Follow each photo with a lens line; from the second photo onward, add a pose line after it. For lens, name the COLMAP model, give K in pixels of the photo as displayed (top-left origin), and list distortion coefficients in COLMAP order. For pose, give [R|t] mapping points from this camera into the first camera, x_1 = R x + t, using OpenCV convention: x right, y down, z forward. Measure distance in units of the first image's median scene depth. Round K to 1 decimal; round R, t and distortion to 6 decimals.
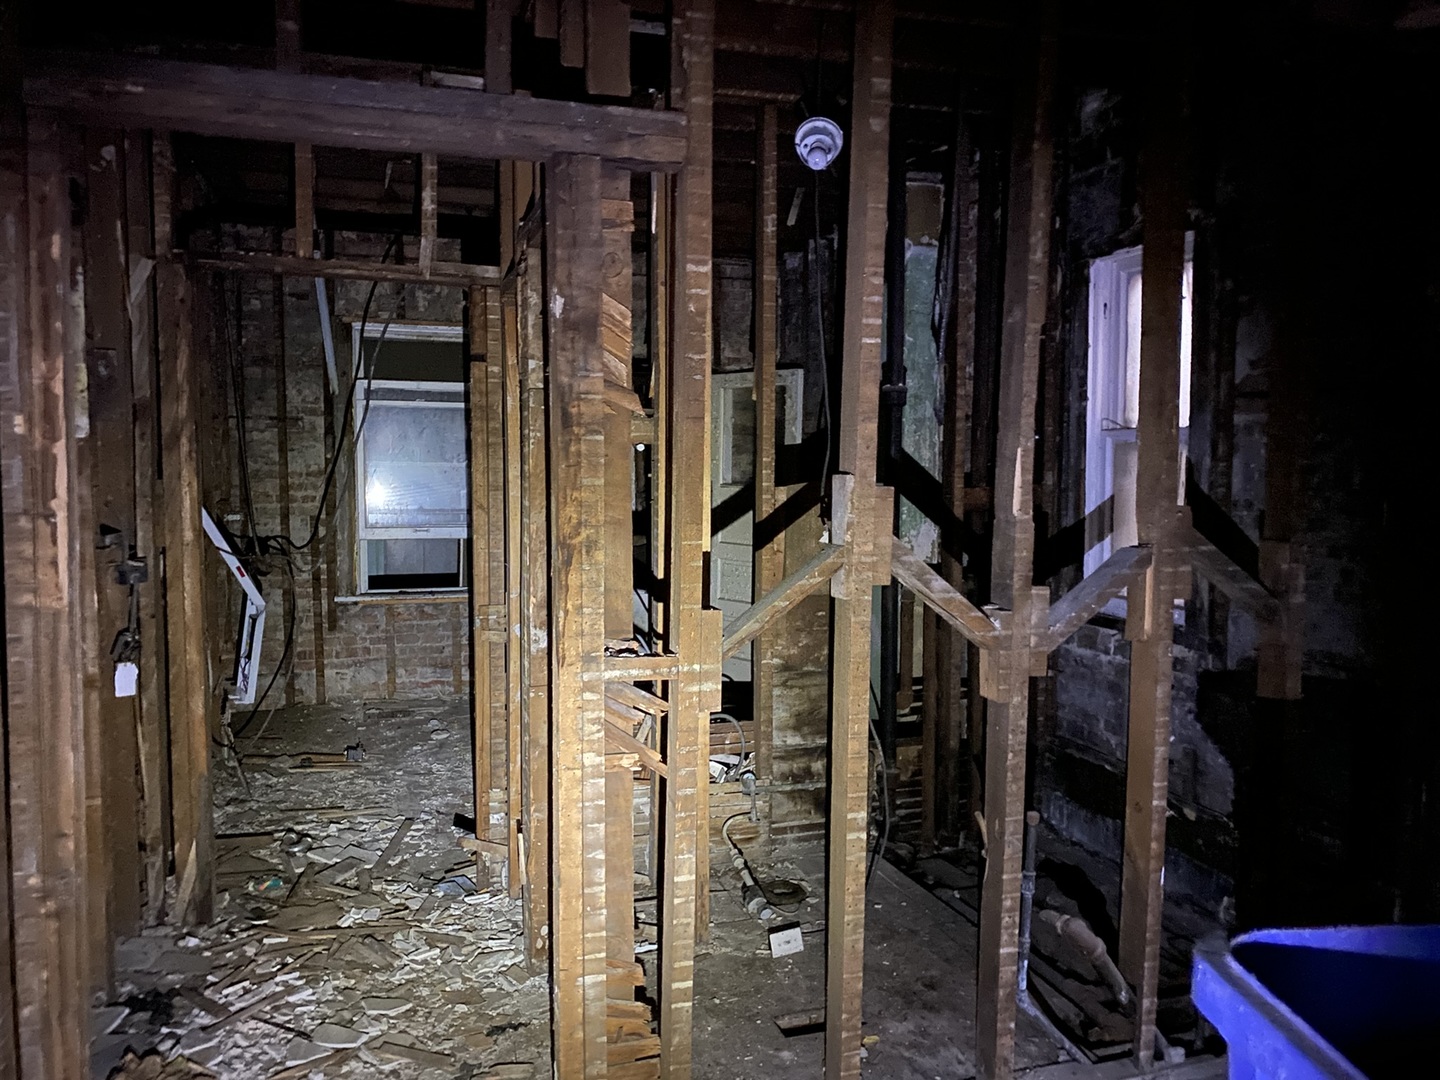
lens RADIAL K [[1085.9, 0, 721.0], [0, 1085.9, 536.4], [0, 0, 1]] dist [0.073147, -0.071522]
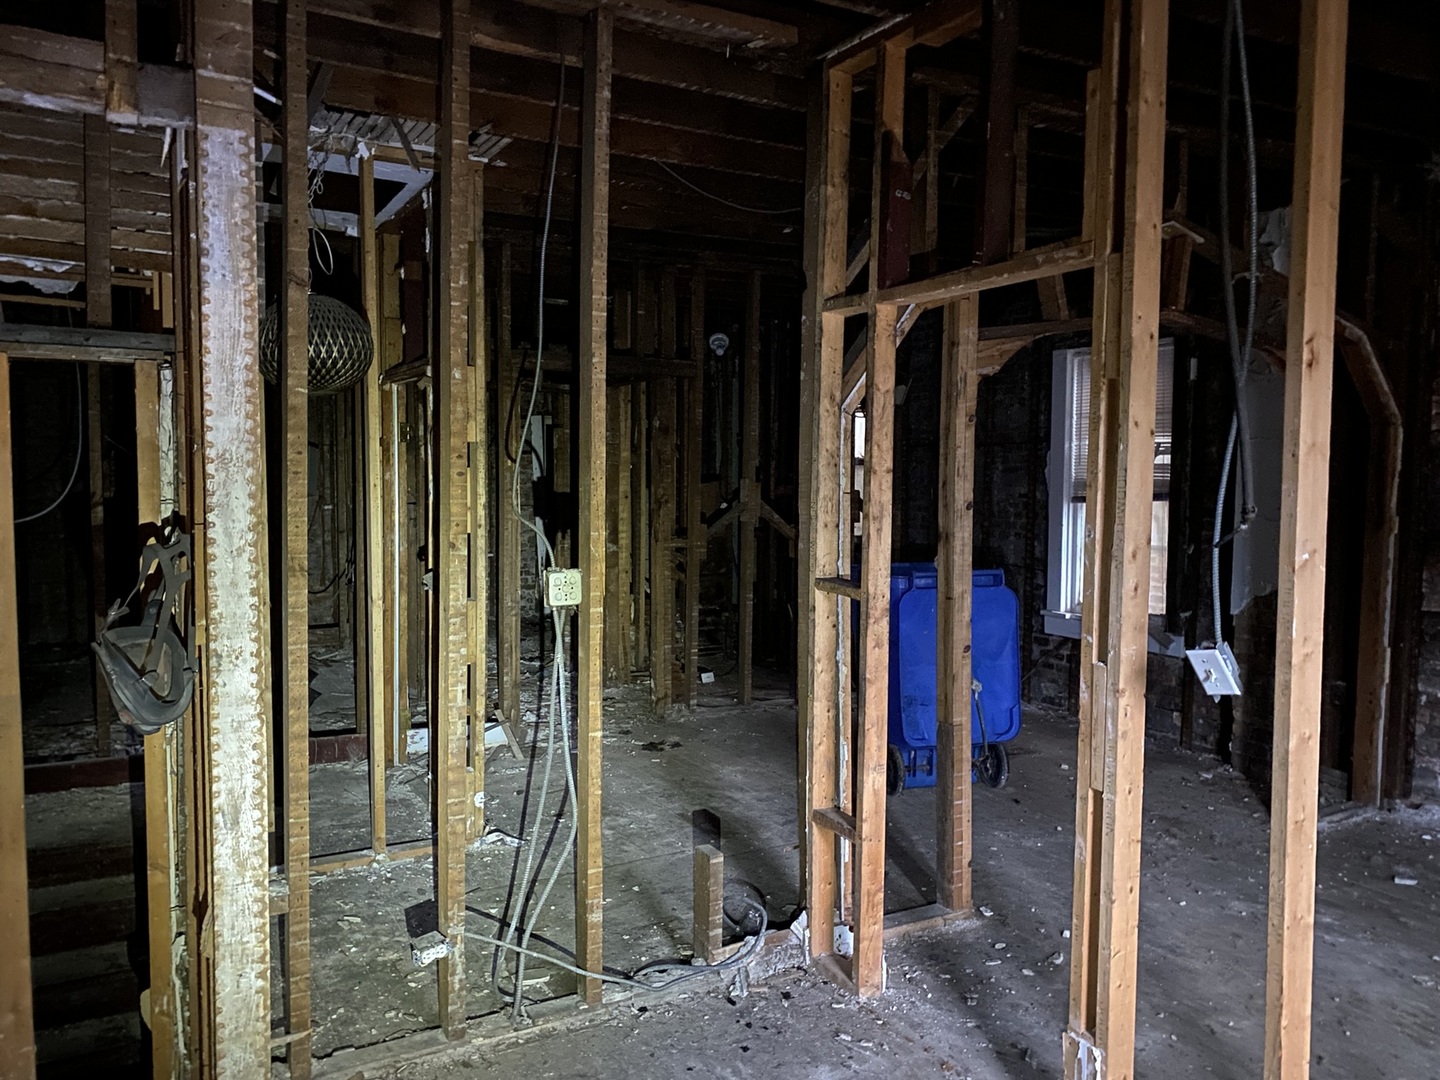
lens RADIAL K [[1085.9, 0, 719.3], [0, 1085.9, 541.3], [0, 0, 1]] dist [0.073147, -0.071522]
pose [[0.977536, -0.011133, 0.210474, -0.491217], [0.012212, 0.999918, -0.003826, 0.105827], [-0.210415, 0.006311, 0.977592, -1.581793]]
